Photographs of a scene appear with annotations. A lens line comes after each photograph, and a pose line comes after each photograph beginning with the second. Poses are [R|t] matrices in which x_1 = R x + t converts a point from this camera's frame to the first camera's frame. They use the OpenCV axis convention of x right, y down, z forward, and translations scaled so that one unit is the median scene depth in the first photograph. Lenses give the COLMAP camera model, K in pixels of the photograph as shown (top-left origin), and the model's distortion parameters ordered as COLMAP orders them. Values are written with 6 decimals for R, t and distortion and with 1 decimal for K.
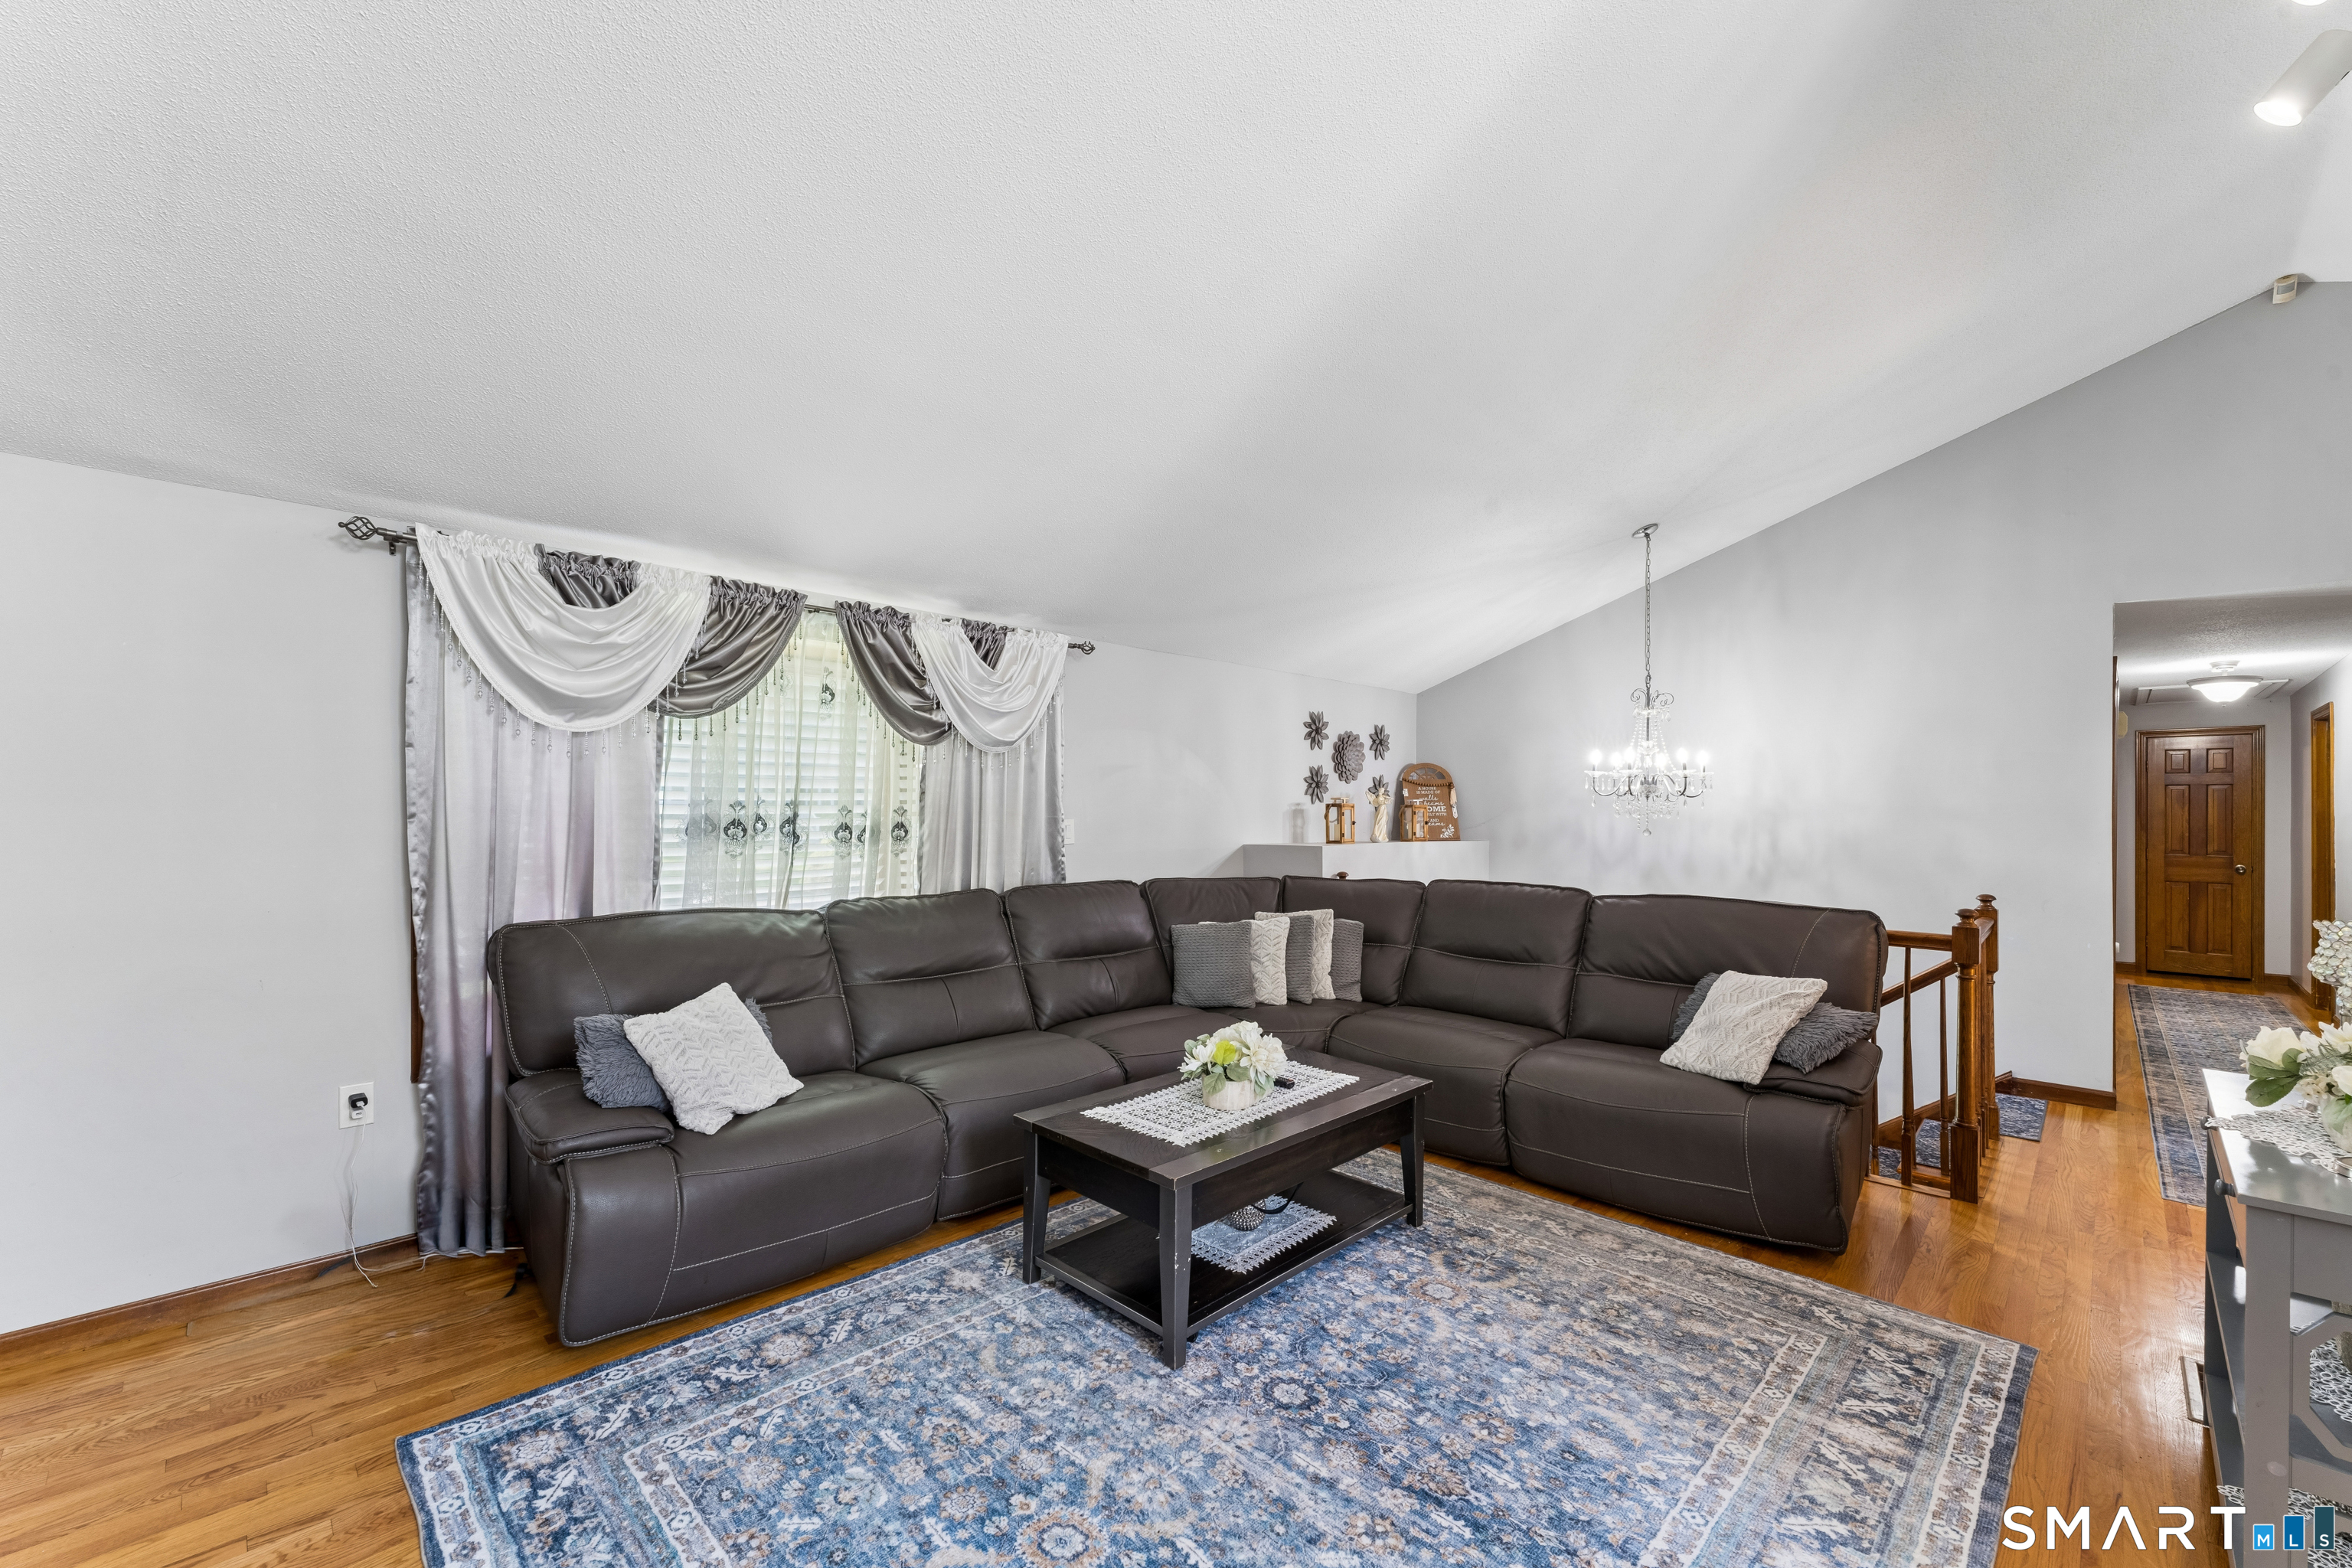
lens RADIAL K [[950.7, 0, 1177.7], [0, 950.7, 809.7], [0, 0, 1]] dist [-0.002891, -0.000217]
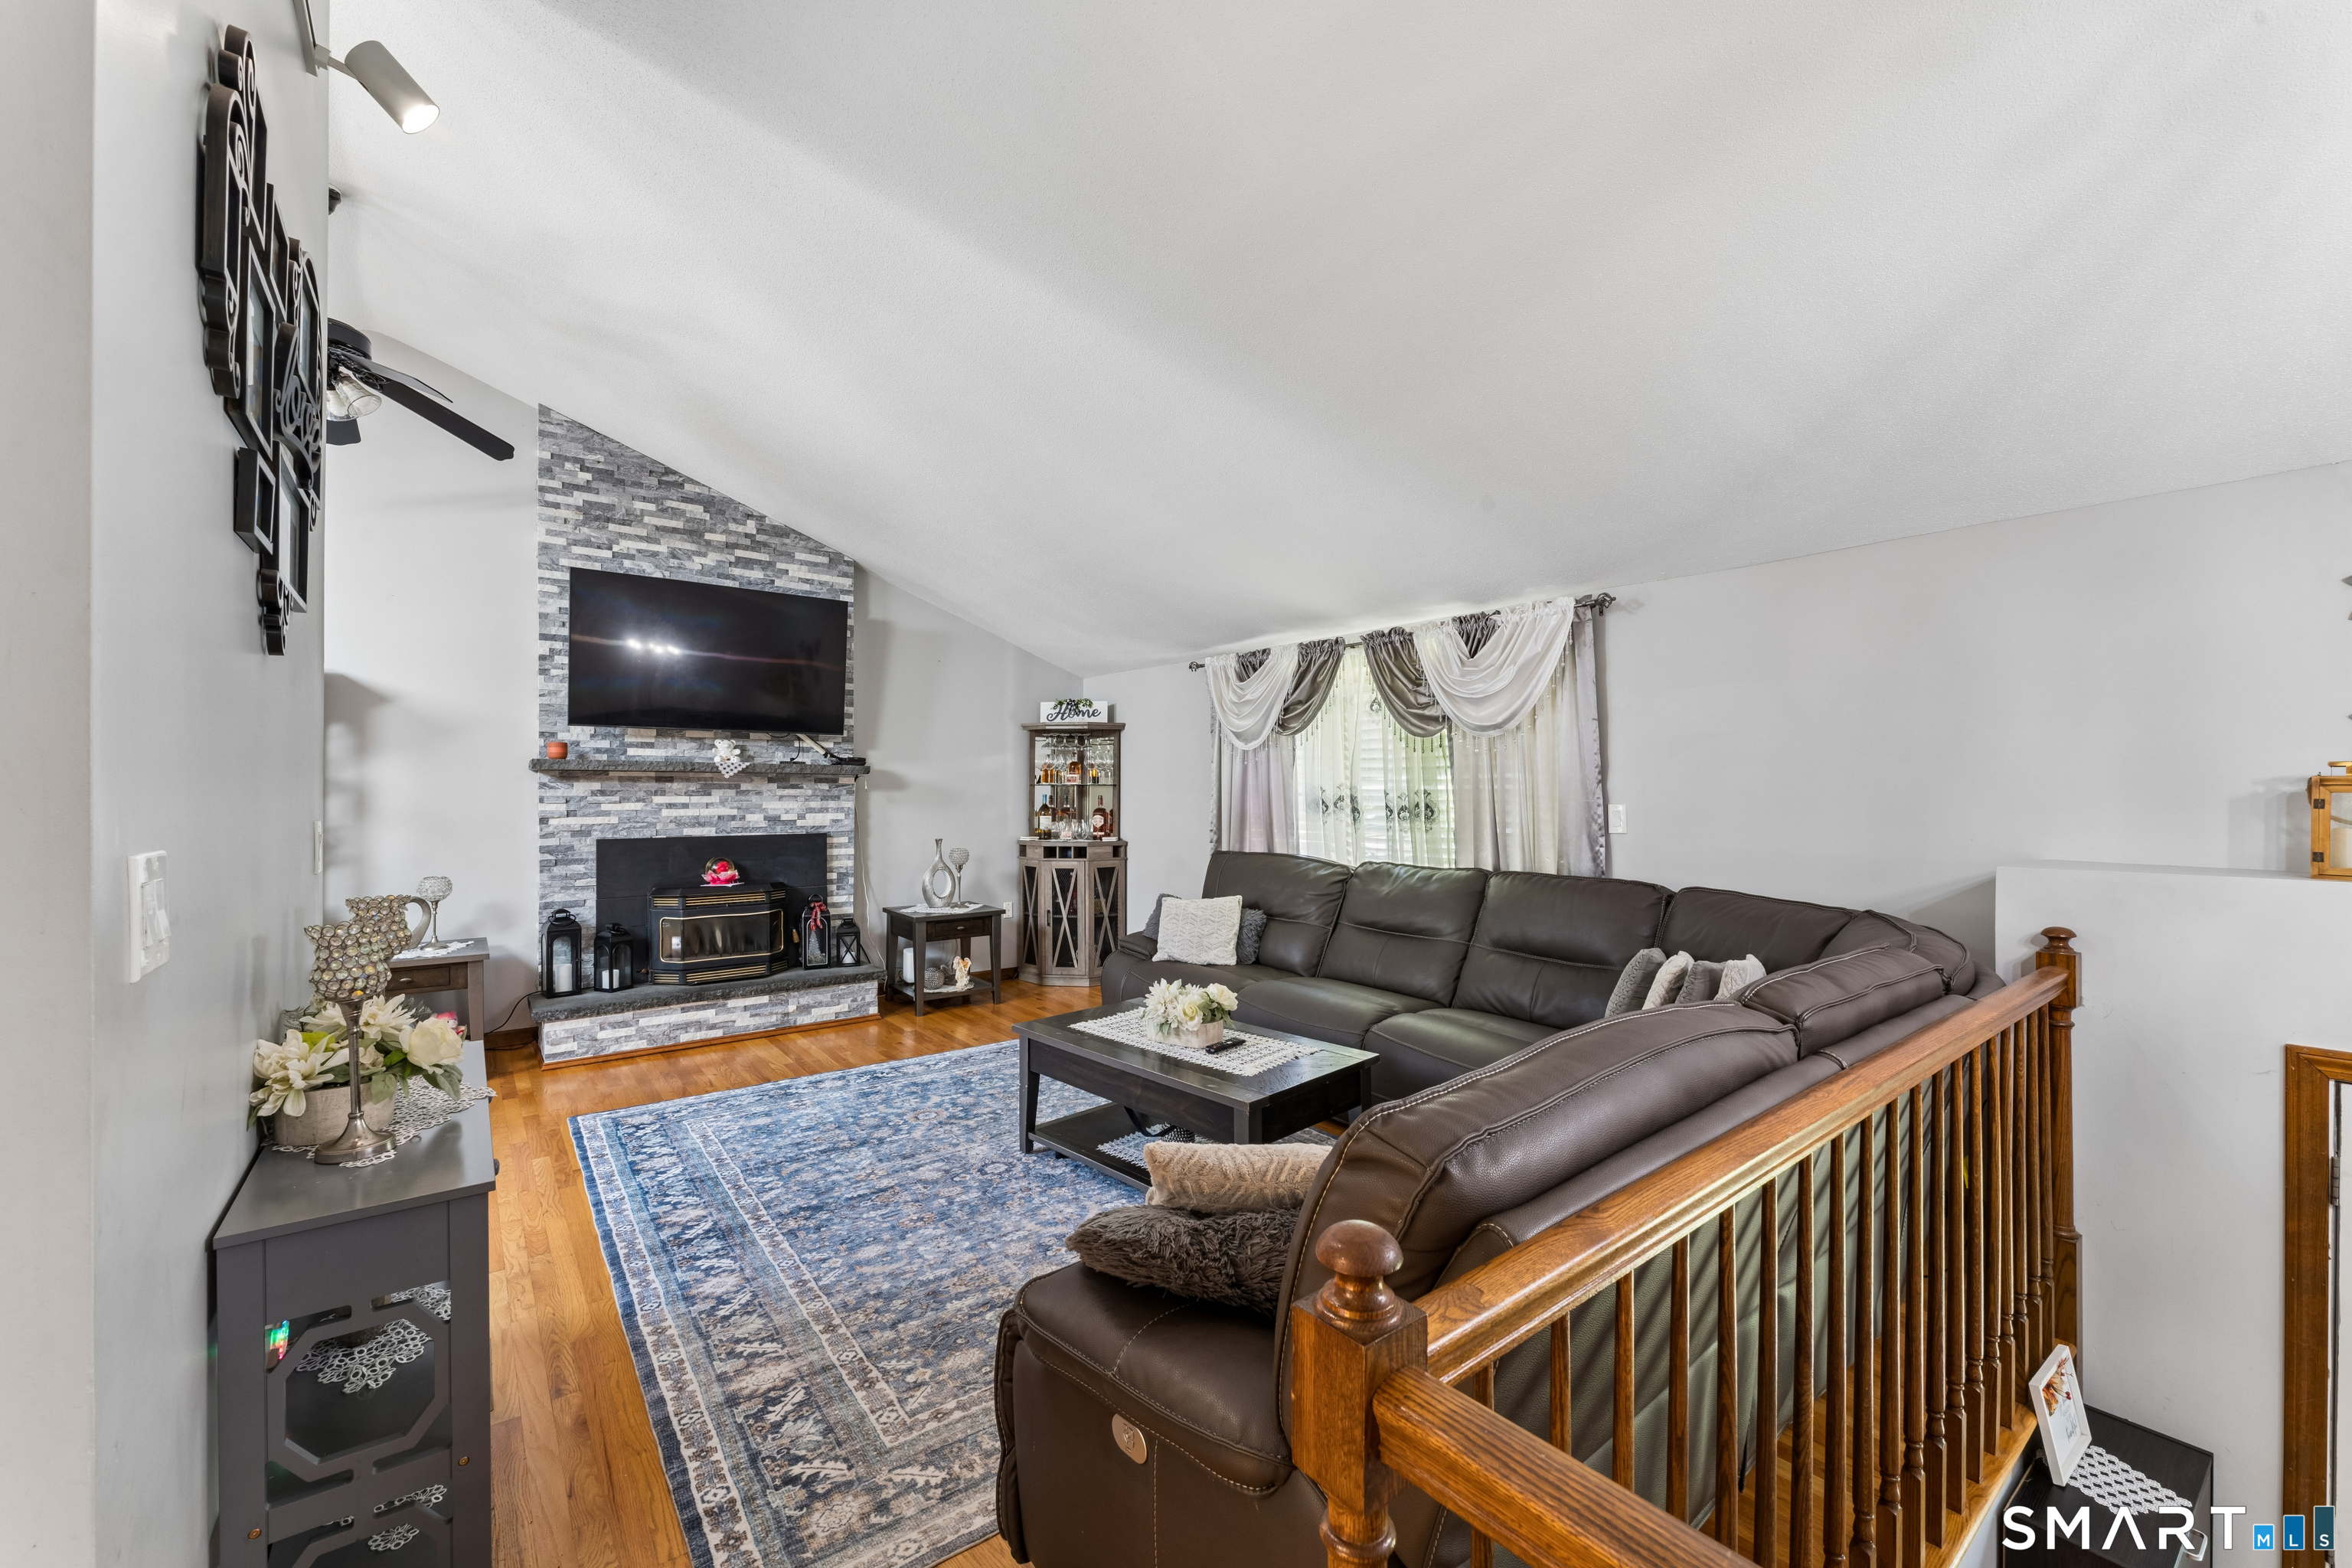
lens RADIAL K [[943.5, 0, 1177.5], [0, 943.5, 789.8], [0, 0, 1]] dist [-0.001577, -0.000255]
pose [[-0.133534, -0.003129, -0.991039, 1.069395], [-0.002640, 0.999993, -0.002801, 0.000499], [0.991041, 0.002242, -0.133541, 0.996964]]
